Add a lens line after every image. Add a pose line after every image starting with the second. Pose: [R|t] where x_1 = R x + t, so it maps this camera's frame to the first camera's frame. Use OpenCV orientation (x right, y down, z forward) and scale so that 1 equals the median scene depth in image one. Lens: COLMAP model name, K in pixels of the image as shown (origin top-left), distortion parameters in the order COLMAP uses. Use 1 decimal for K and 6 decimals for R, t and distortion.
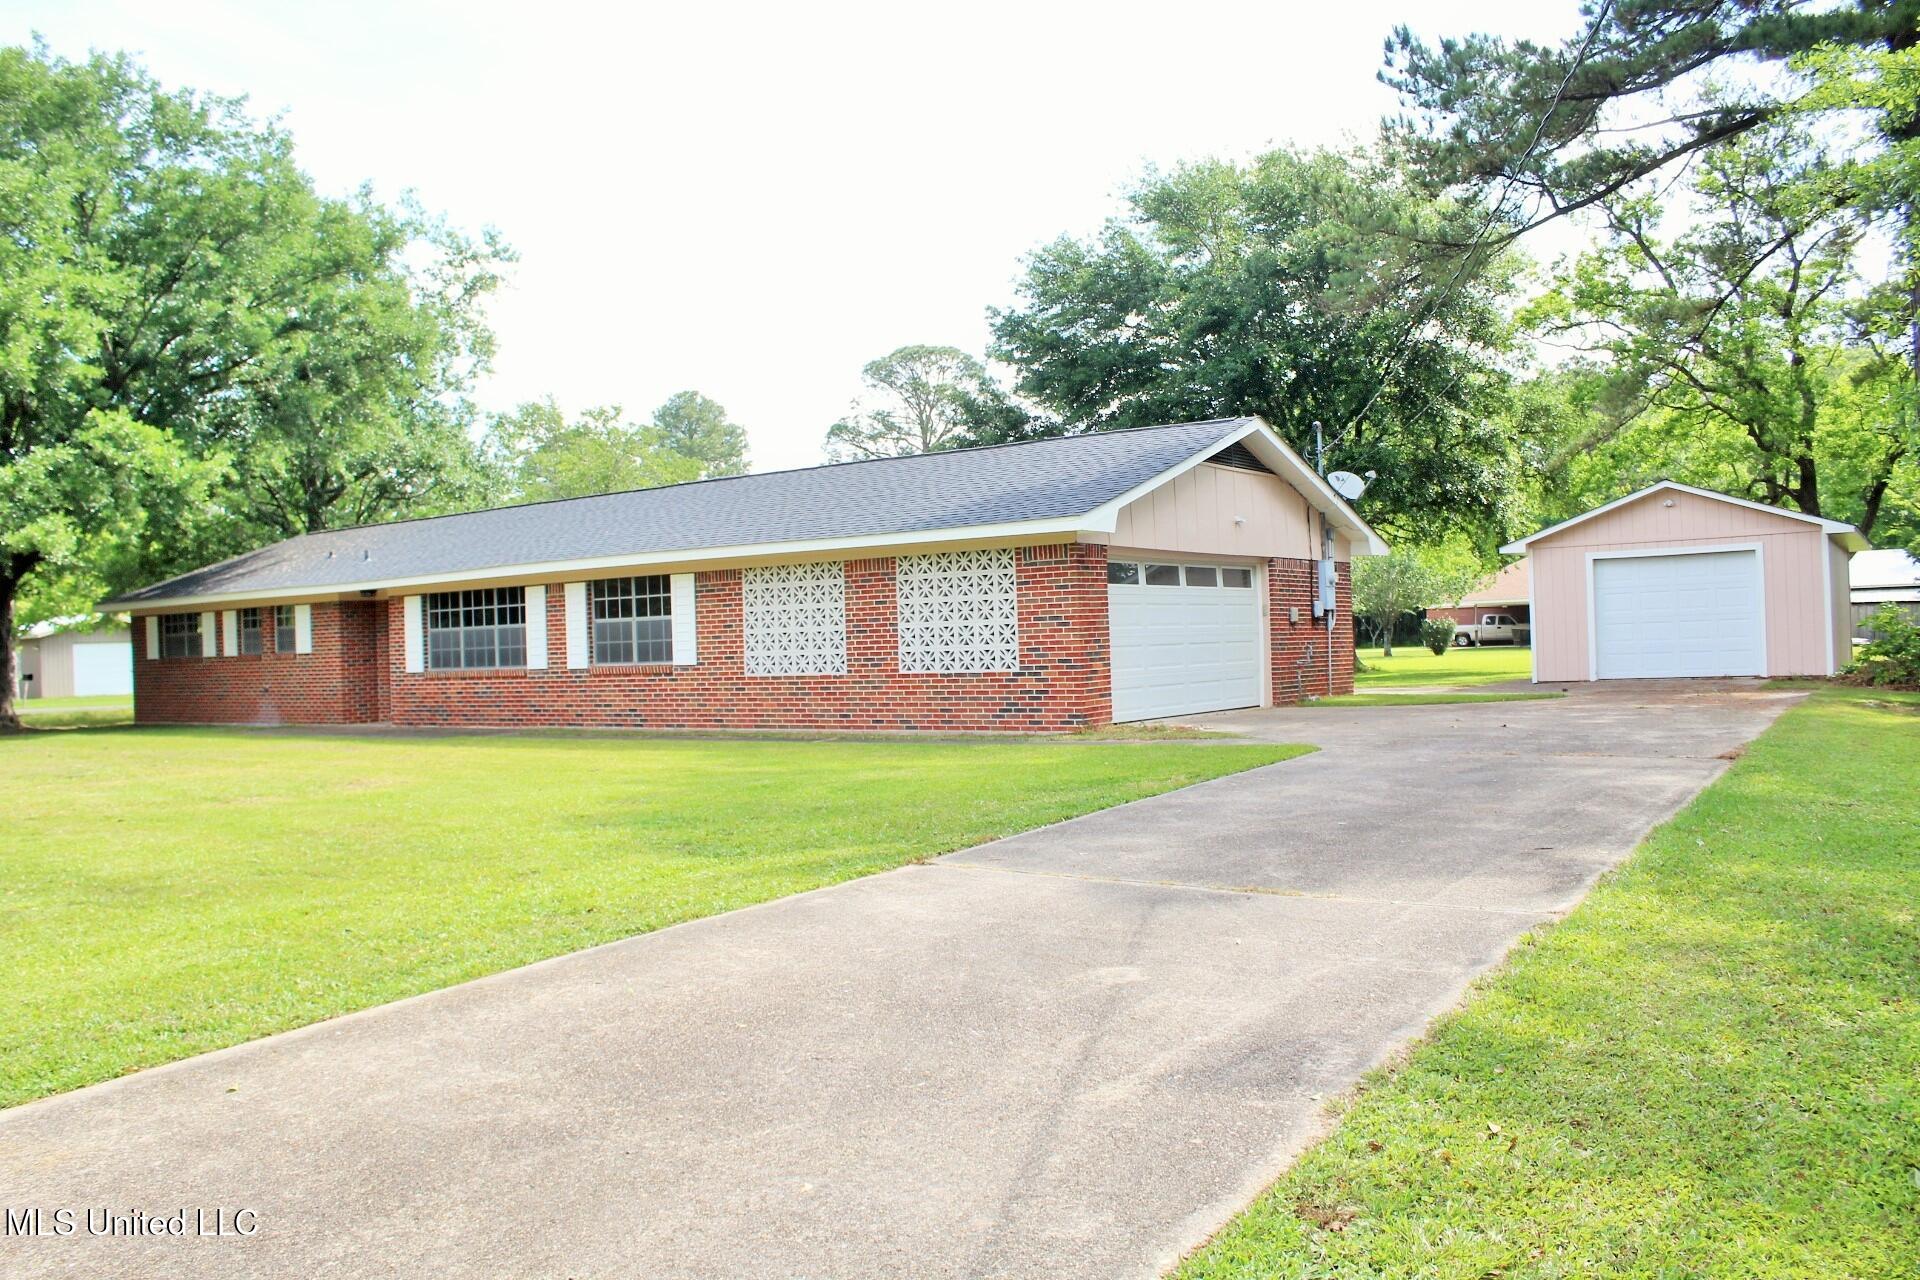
lens RADIAL K [[1783.6, 0, 960.0], [0, 1783.6, 640.0], [0, 0, 1]] dist [-0.170900, 0.184130]
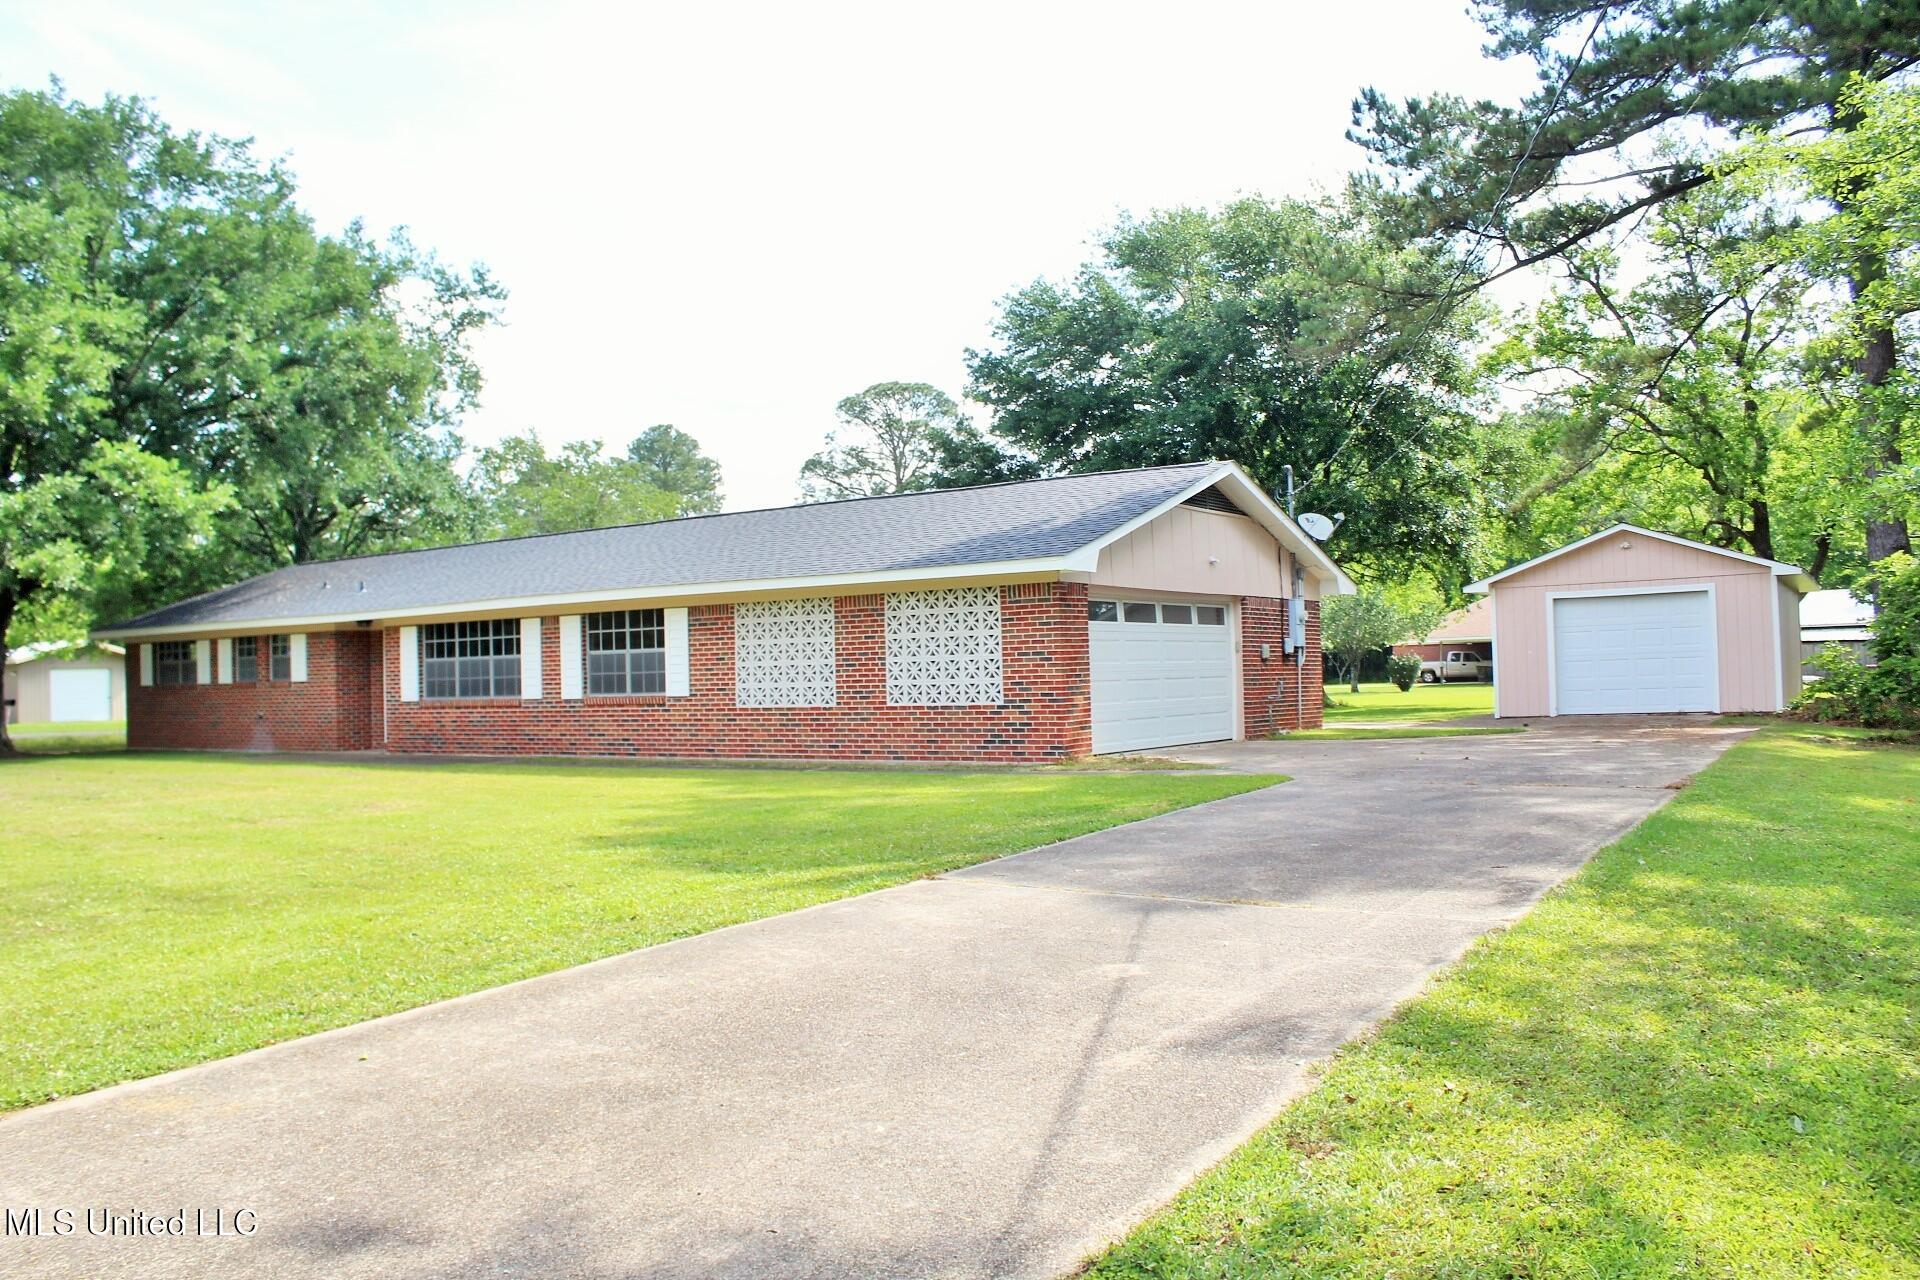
lens RADIAL K [[1777.7, 0, 966.6], [0, 1777.7, 604.9], [0, 0, 1]] dist [-0.165543, 0.143826]
pose [[0.999750, 0.007457, 0.021083, -0.006927], [-0.006631, 0.999219, -0.038942, 0.000024], [-0.021357, 0.038792, 0.999019, -0.026313]]
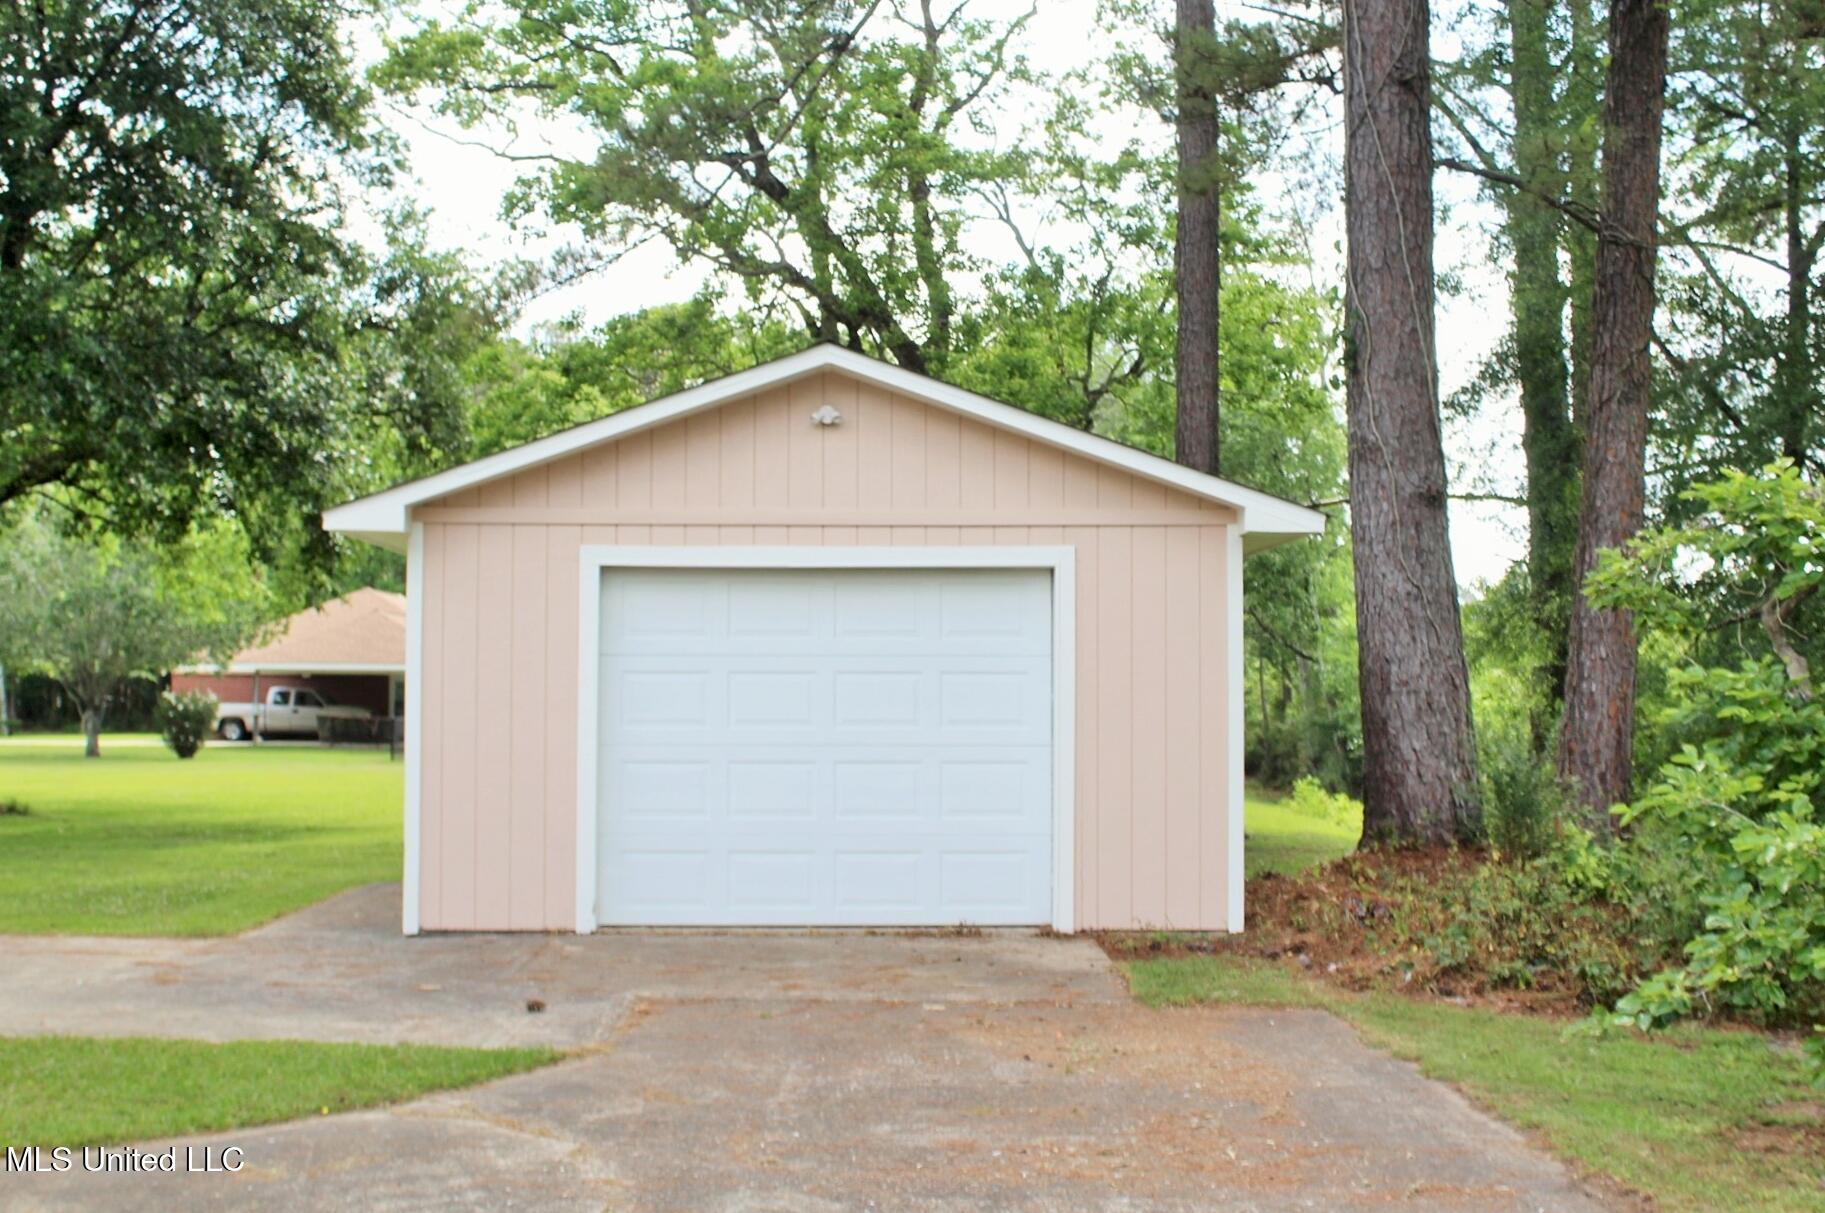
lens RADIAL K [[2655.5, 0, 912.5], [0, 2655.5, 606.5], [0, 0, 1]] dist [-0.021914, -0.022665]
pose [[0.863547, 0.061269, 0.500532, 0.158633], [-0.040210, 0.997797, -0.052765, -0.013983], [-0.502663, 0.025439, 0.864108, 0.527921]]
